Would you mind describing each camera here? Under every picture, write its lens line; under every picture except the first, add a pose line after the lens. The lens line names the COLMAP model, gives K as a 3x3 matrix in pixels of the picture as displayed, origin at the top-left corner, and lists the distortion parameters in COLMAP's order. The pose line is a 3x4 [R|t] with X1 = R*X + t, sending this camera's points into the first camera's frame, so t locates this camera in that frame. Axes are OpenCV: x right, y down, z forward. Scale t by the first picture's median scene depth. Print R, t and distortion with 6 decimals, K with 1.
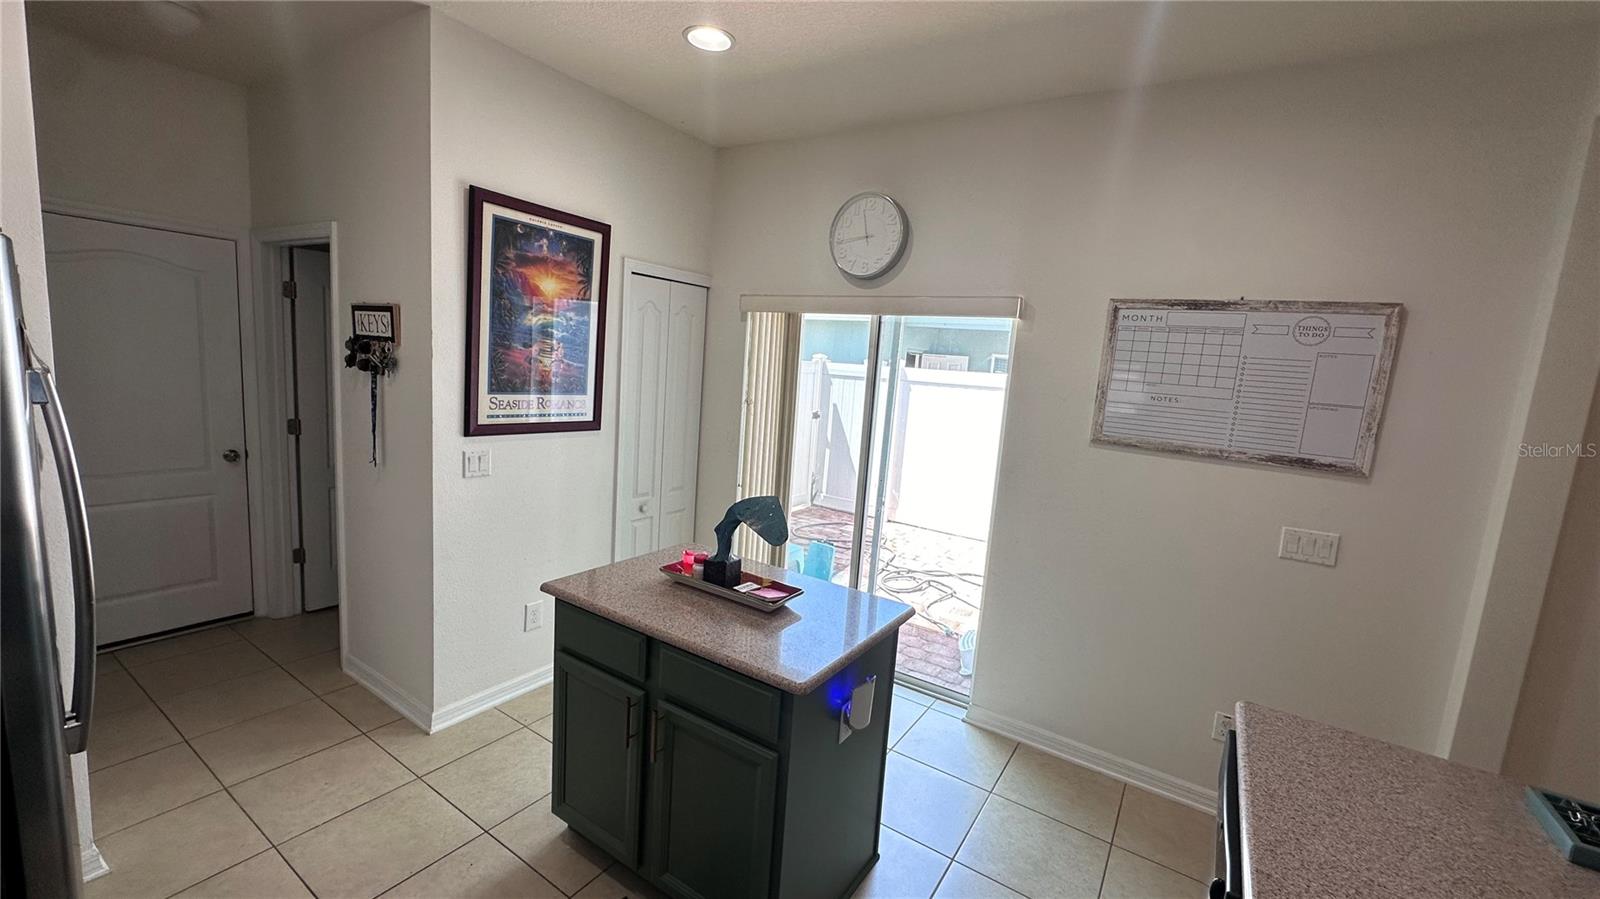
lens RADIAL K [[640.0, 0, 796.2], [0, 640.0, 454.3], [0, 0, 1]] dist [-0.003016, 0.001090]
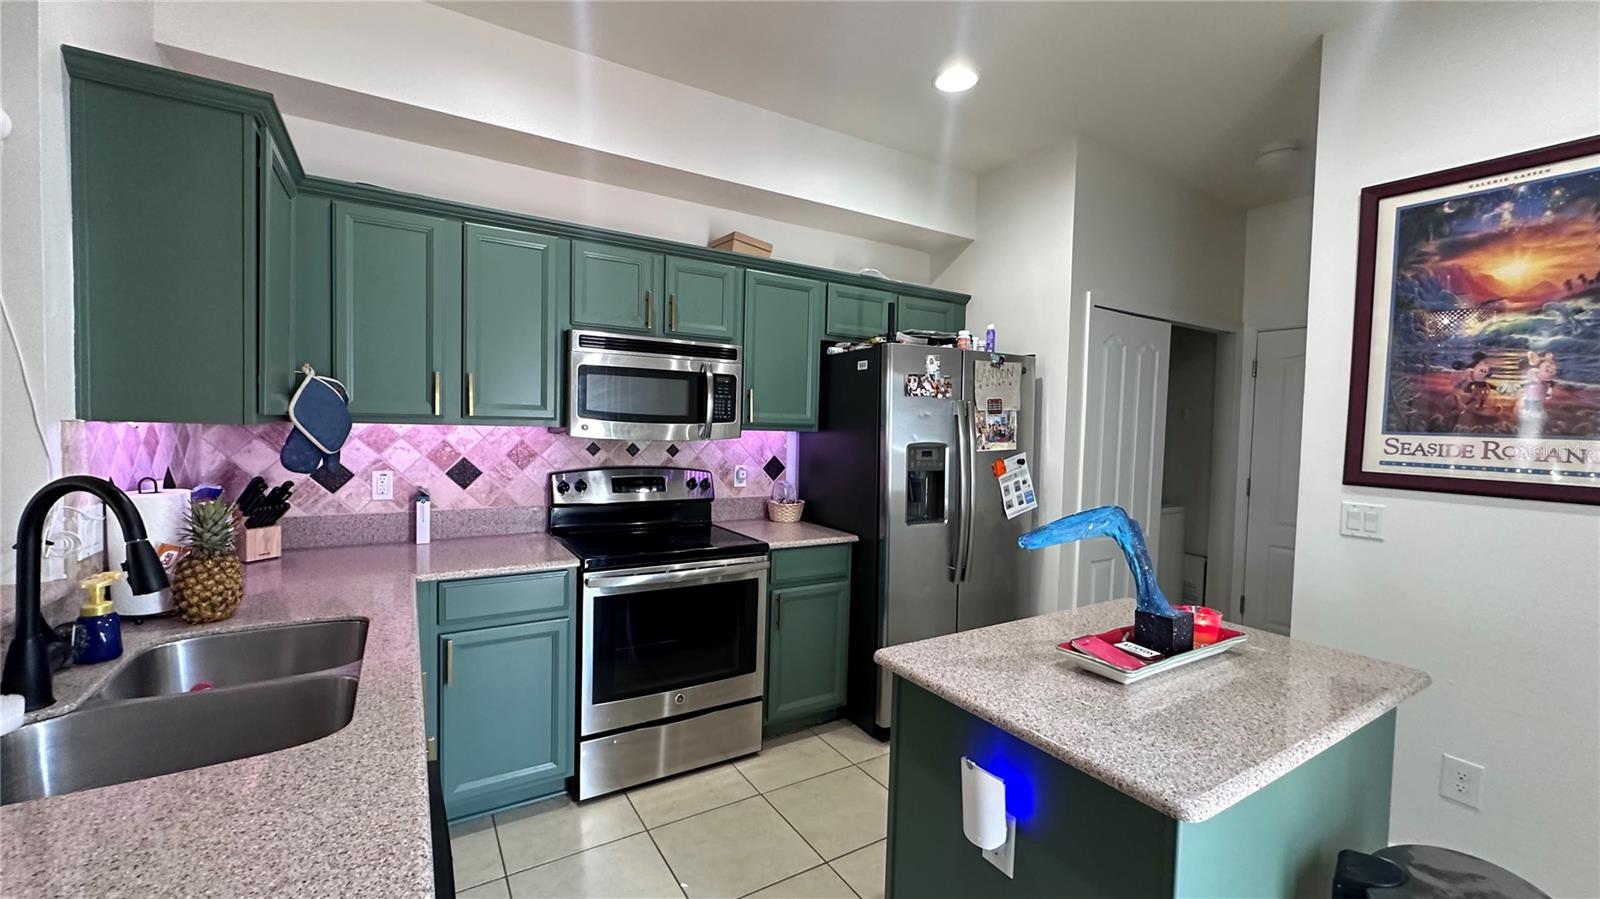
lens RADIAL K [[640.0, 0, 801.2], [0, 640.0, 448.8], [0, 0, 1]] dist [-0.003016, 0.001090]
pose [[-0.410149, -0.055327, -0.910339, 0.495620], [-0.195794, 0.980227, 0.028639, 0.038587], [0.890754, 0.189986, -0.412872, 0.662987]]
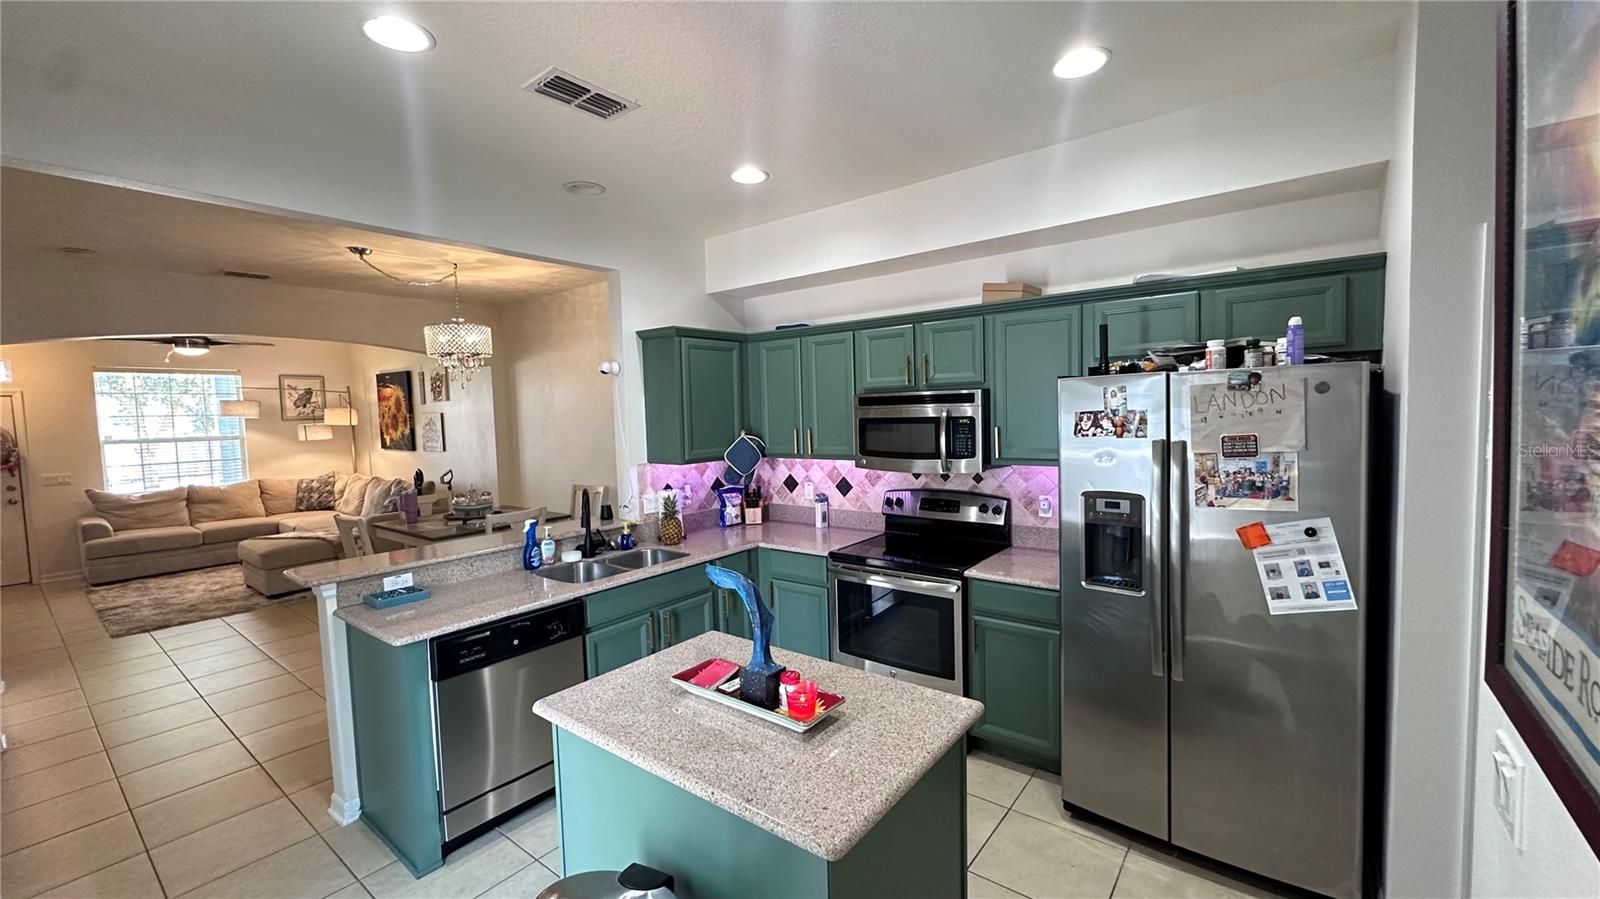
lens RADIAL K [[640.0, 0, 800.8], [0, 640.0, 449.4], [0, 0, 1]] dist [-0.003016, 0.001090]
pose [[-0.996026, -0.056231, 0.069060, -0.148913], [-0.039916, 0.975078, 0.218242, -0.200464], [-0.079611, 0.214618, -0.973448, 1.256225]]
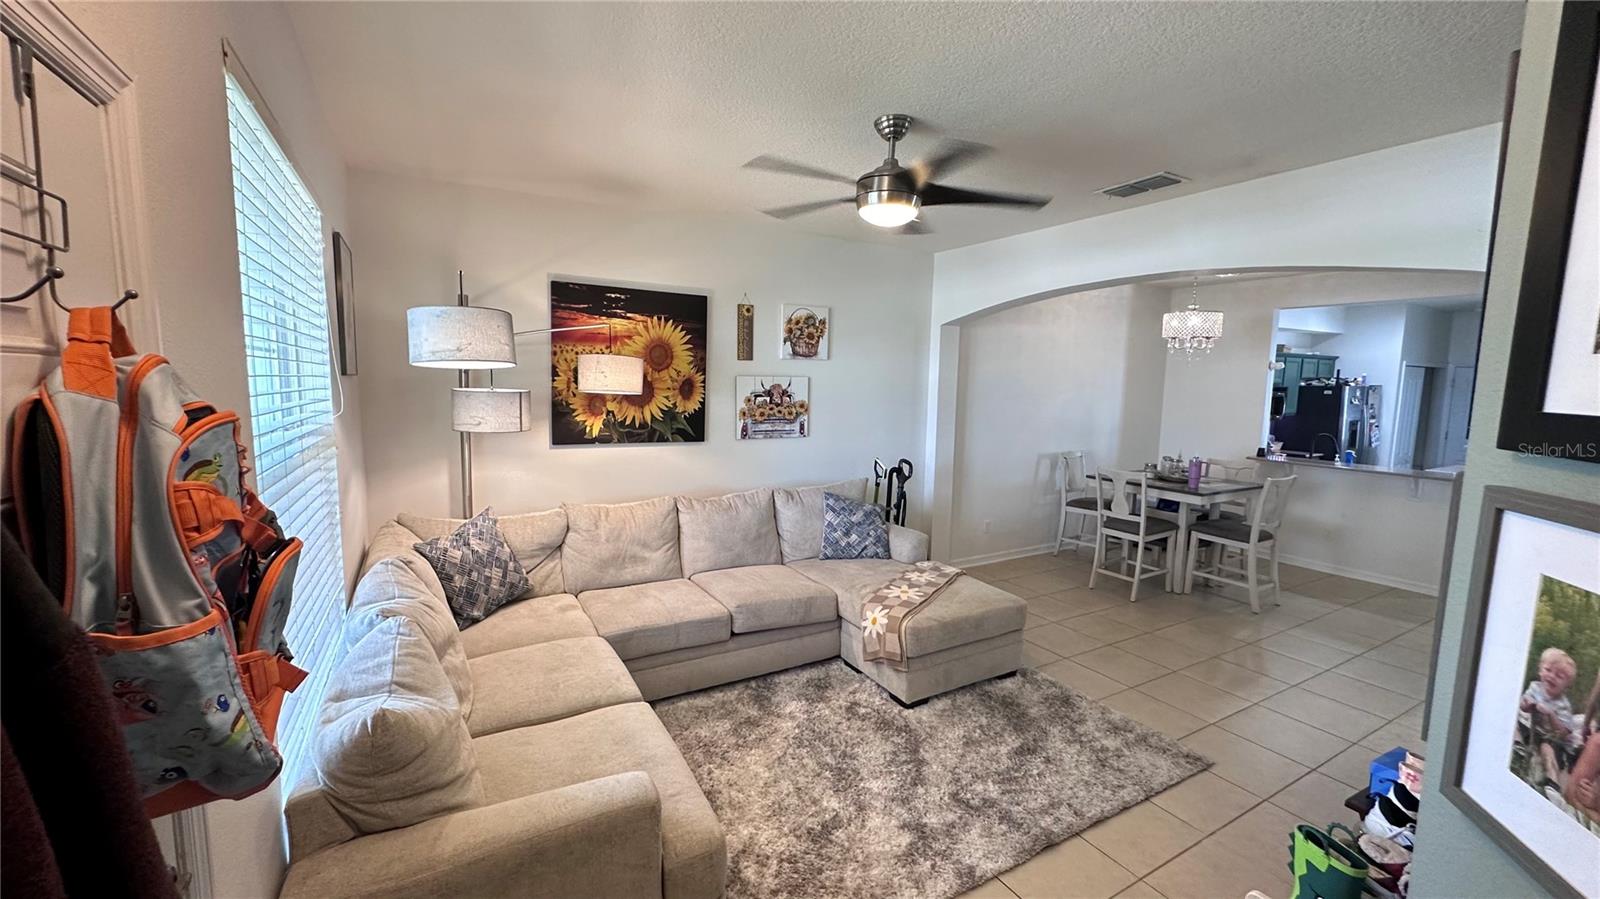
lens RADIAL K [[640.0, 0, 807.5], [0, 640.0, 455.0], [0, 0, 1]] dist [-0.003016, 0.001090]
pose [[-0.435170, 0.017263, -0.900183, 3.099568], [-0.186092, 0.976502, 0.108688, 0.311871], [0.880907, 0.214814, -0.421732, -0.482310]]
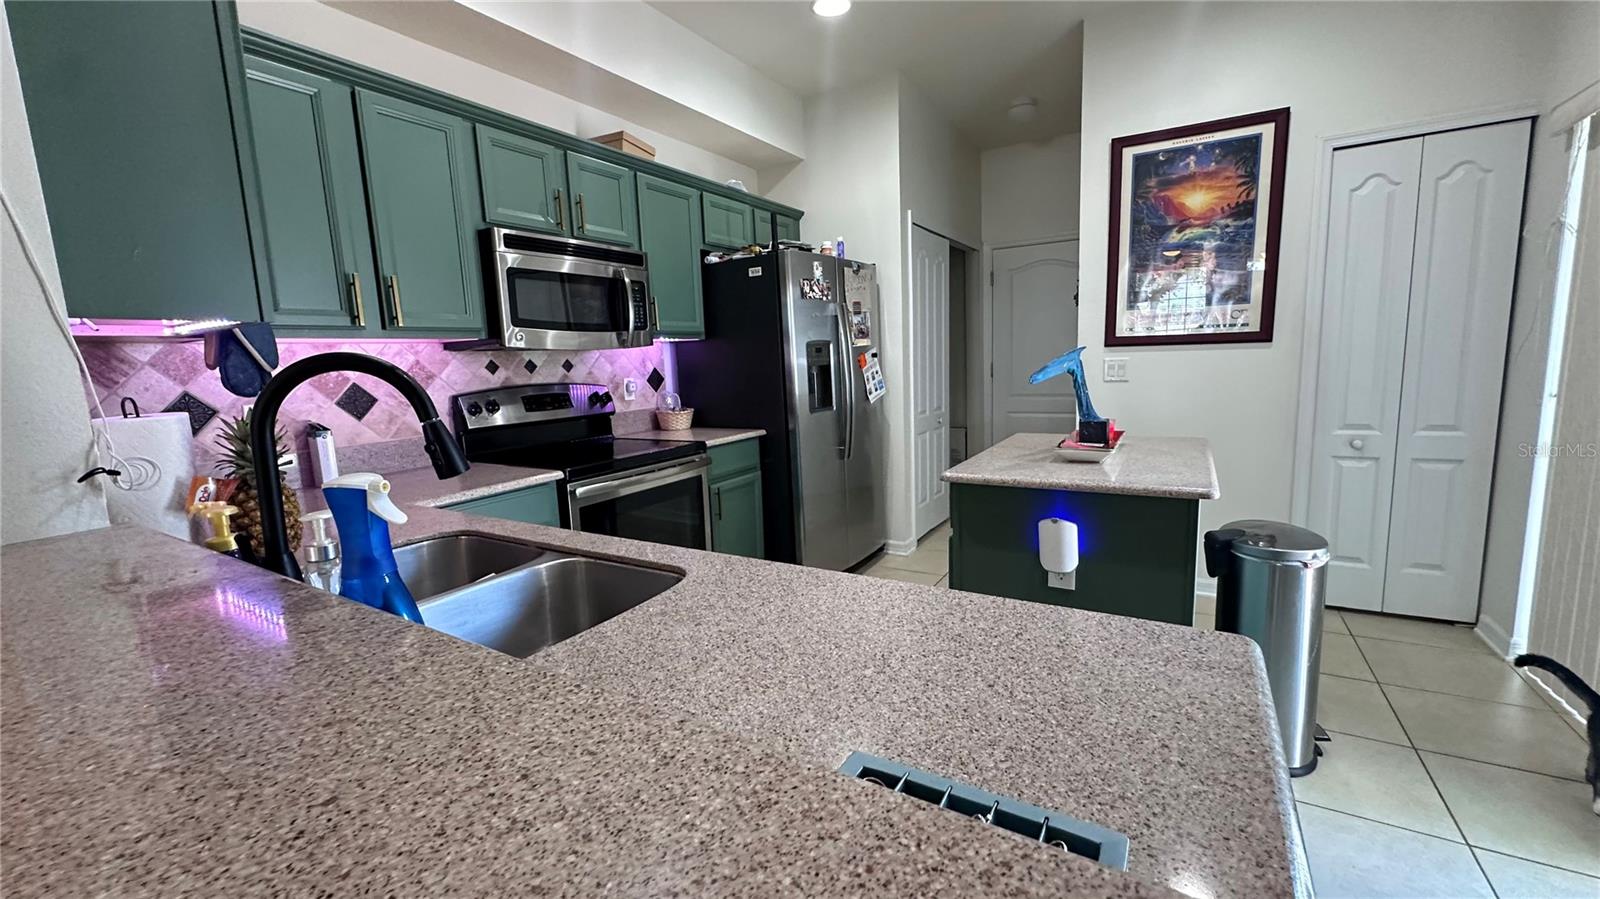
lens RADIAL K [[640.0, 0, 801.4], [0, 640.0, 448.4], [0, 0, 1]] dist [-0.003016, 0.001090]
pose [[0.039375, 0.061142, -0.997352, 0.654002], [-0.107953, 0.992544, 0.056585, 0.149670], [0.993376, 0.105439, 0.045682, 0.361048]]
